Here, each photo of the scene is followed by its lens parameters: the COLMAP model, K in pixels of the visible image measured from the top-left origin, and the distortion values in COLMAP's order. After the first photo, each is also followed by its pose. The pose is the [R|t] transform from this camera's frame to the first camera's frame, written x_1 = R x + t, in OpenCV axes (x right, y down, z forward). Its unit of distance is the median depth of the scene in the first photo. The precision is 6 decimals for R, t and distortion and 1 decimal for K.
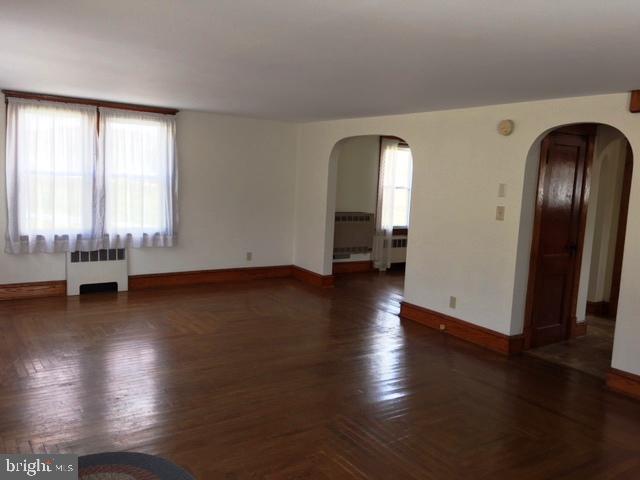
lens RADIAL K [[545.8, 0, 320.0], [0, 545.8, 240.0], [0, 0, 1]] dist [-0.021519, -0.004052]
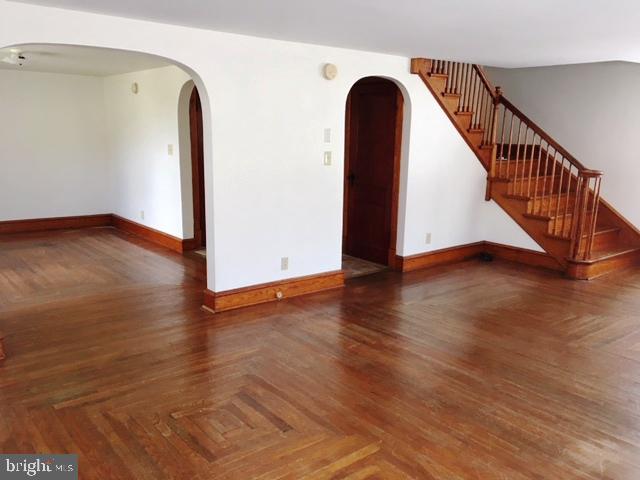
lens RADIAL K [[545.8, 0, 320.0], [0, 545.8, 240.0], [0, 0, 1]] dist [-0.021519, -0.004052]
pose [[-0.066637, -0.259671, 0.963395, -0.826796], [0.092012, 0.959828, 0.265074, -0.209880], [-0.993526, 0.106308, -0.040067, 1.286653]]
